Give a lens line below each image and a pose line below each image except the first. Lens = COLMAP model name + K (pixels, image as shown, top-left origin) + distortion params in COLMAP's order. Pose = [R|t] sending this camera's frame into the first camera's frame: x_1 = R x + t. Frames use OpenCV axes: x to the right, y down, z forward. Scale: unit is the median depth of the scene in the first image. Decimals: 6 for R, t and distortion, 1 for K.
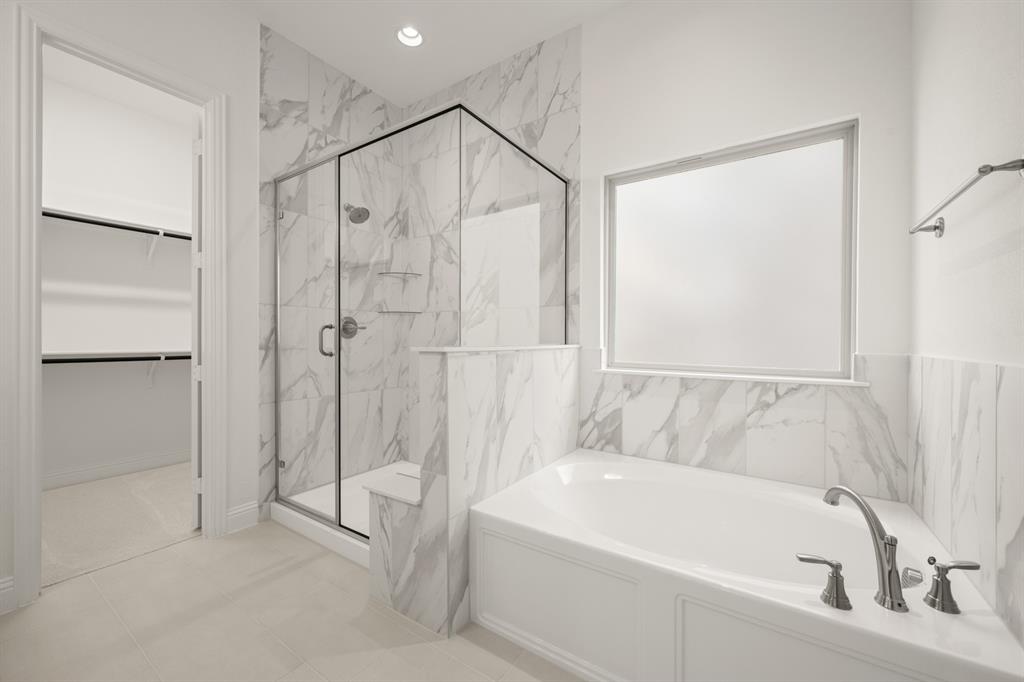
lens RADIAL K [[400.0, 0, 512.0], [0, 400.0, 341.0], [0, 0, 1]] dist [0.000770, 0.000154]
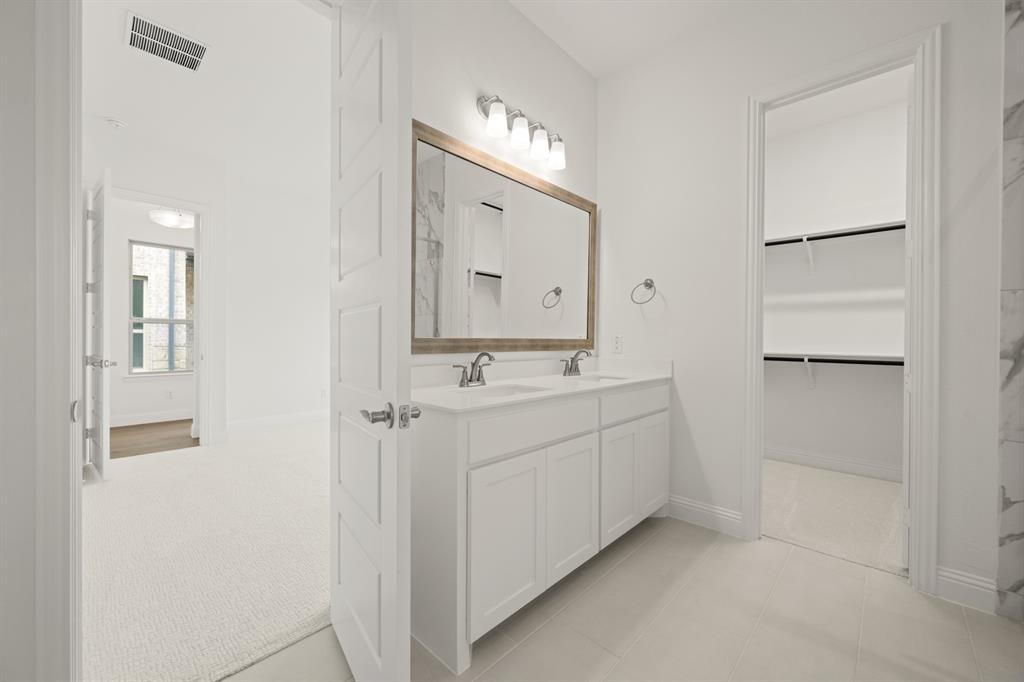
lens RADIAL K [[400.0, 0, 512.0], [0, 400.0, 341.0], [0, 0, 1]] dist [0.000770, 0.000154]
pose [[-0.158070, 0.001868, -0.987426, 0.153079], [-0.010846, 0.999935, 0.003628, -0.001791], [0.987368, 0.011283, -0.158040, 0.276567]]
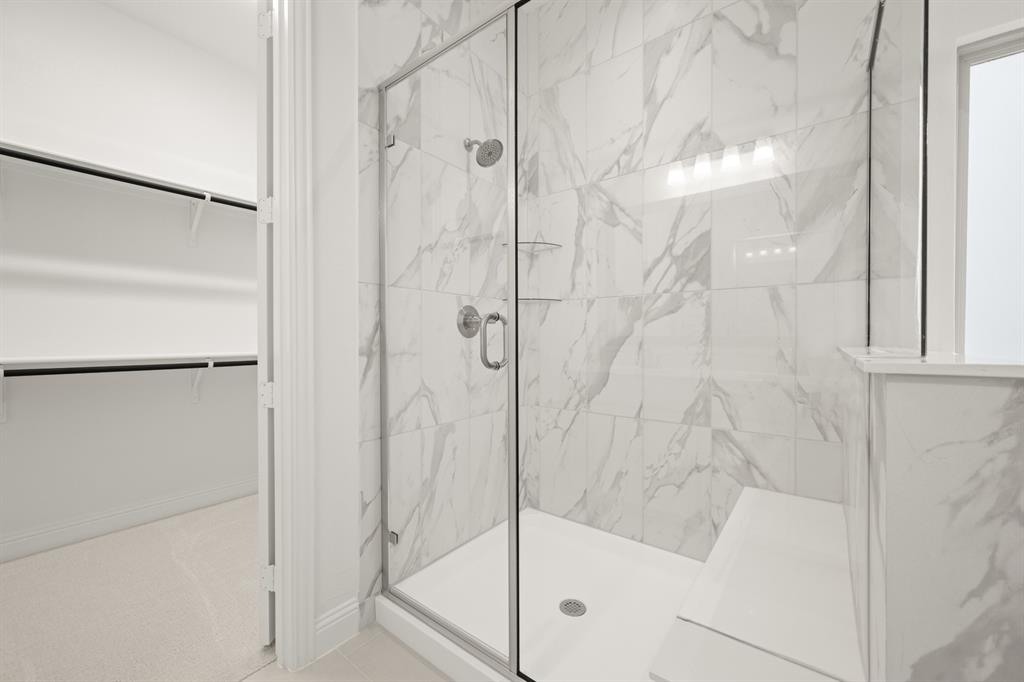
lens RADIAL K [[400.0, 0, 512.0], [0, 400.0, 341.0], [0, 0, 1]] dist [0.000770, 0.000154]
pose [[0.997825, -0.002959, -0.065851, -0.330636], [0.003206, 0.999988, 0.003646, -0.002923], [0.065840, -0.003849, 0.997823, 0.367832]]
